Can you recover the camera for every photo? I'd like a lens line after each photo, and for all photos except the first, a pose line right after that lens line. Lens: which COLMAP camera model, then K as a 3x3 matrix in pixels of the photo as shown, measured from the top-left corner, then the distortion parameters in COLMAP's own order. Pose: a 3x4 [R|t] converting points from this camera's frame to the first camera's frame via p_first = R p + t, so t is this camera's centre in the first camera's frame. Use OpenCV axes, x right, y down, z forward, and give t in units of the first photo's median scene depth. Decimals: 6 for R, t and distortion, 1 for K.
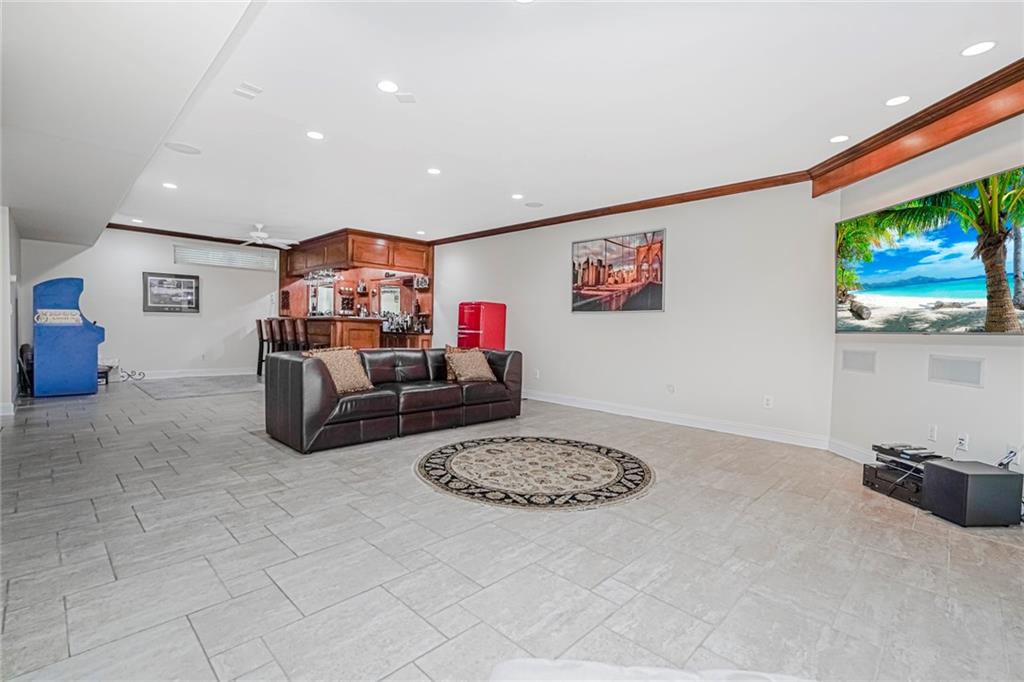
lens RADIAL K [[470.6, 0, 508.2], [0, 470.6, 345.4], [0, 0, 1]] dist [-0.030869, 0.000485]
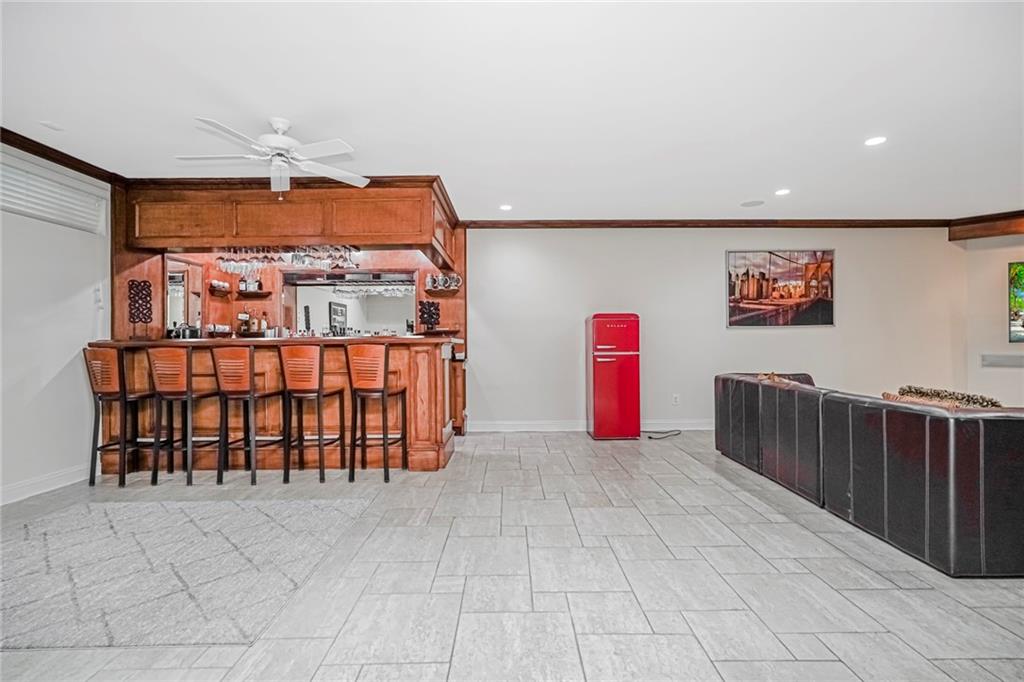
lens RADIAL K [[464.3, 0, 512.6], [0, 464.3, 339.4], [0, 0, 1]] dist [-0.015548, 0.008555]
pose [[0.700038, -0.029628, 0.713491, -0.866659], [0.049745, 0.998735, -0.007335, -0.065799], [-0.712371, 0.040627, 0.700626, 0.726288]]
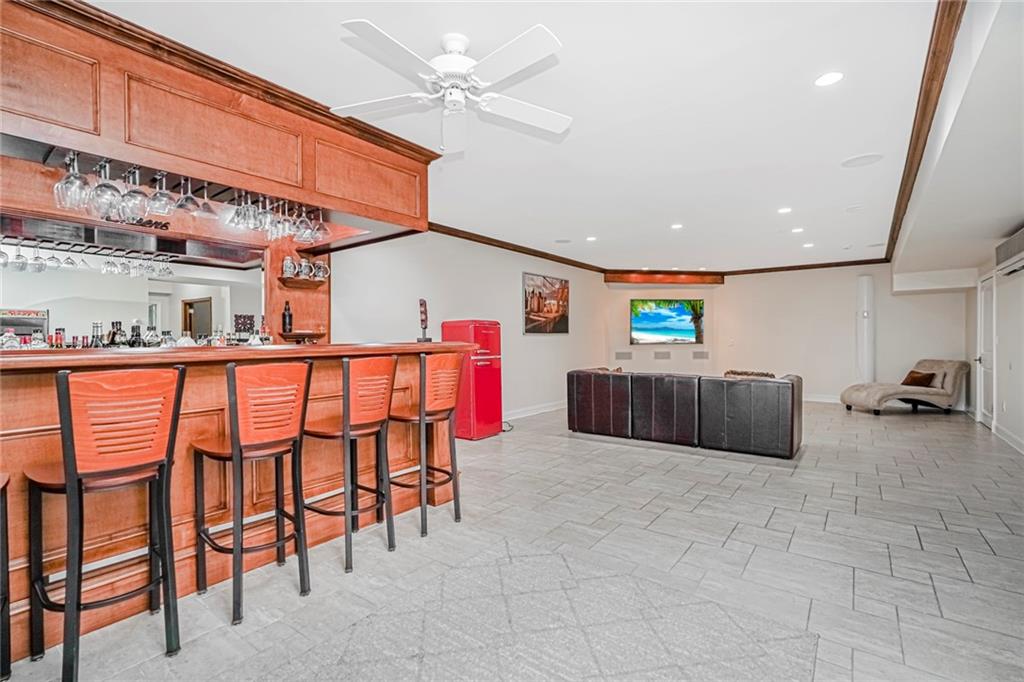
lens RADIAL K [[464.3, 0, 512.6], [0, 464.3, 339.4], [0, 0, 1]] dist [-0.015548, 0.008555]
pose [[-0.139928, -0.024826, 0.989850, -1.050371], [0.036518, 0.998876, 0.030214, -0.099390], [-0.989488, 0.040375, -0.138865, 1.284541]]
